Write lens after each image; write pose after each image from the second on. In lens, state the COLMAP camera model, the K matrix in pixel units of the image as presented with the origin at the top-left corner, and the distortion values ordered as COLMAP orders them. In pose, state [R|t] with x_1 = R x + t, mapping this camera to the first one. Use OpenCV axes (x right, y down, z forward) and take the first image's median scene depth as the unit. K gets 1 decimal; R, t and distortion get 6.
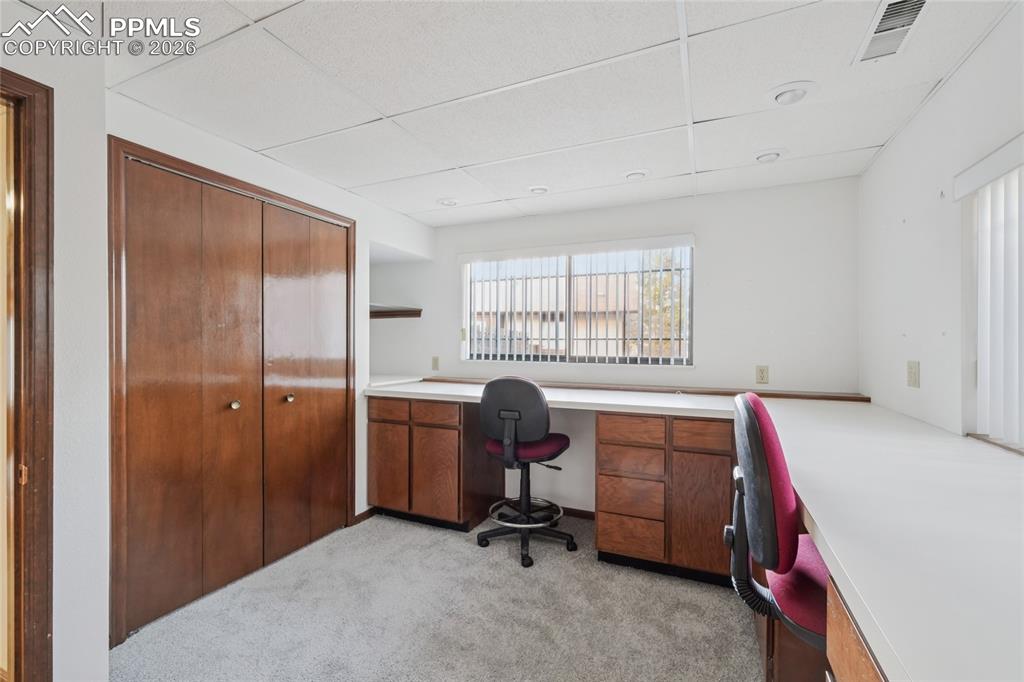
lens RADIAL K [[437.5, 0, 513.1], [0, 437.5, 345.7], [0, 0, 1]] dist [-0.001858, 0.000779]
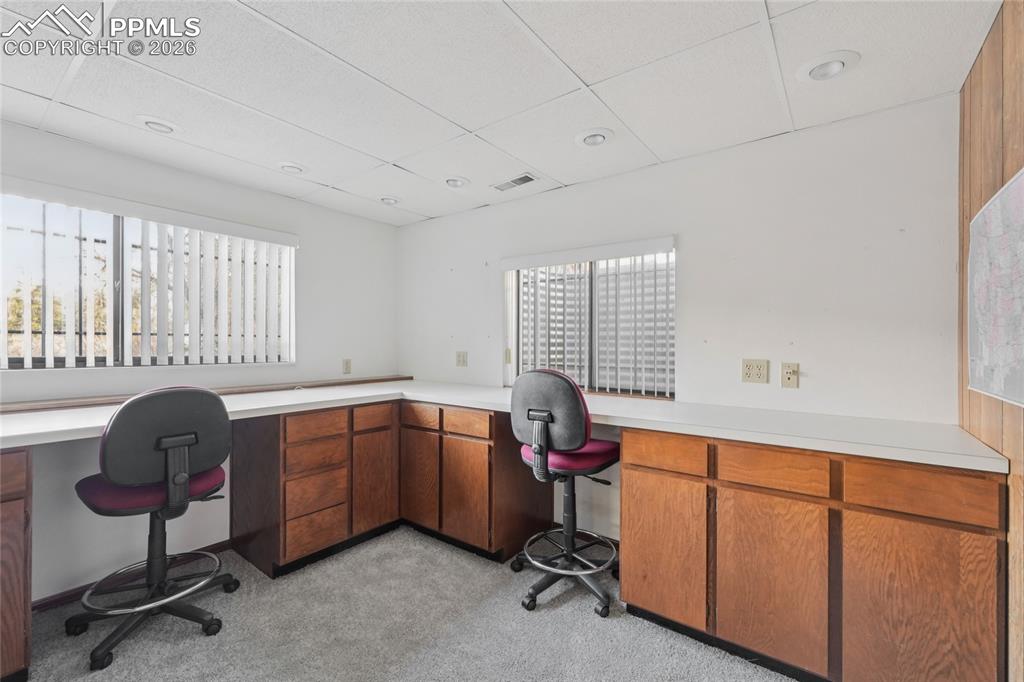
lens RADIAL K [[437.5, 0, 513.5], [0, 437.5, 340.8], [0, 0, 1]] dist [-0.001858, 0.000779]
pose [[0.222890, 0.001239, 0.974843, -0.590245], [0.003503, 0.999992, -0.002072, -0.001455], [-0.974837, 0.003877, 0.222884, 0.315101]]
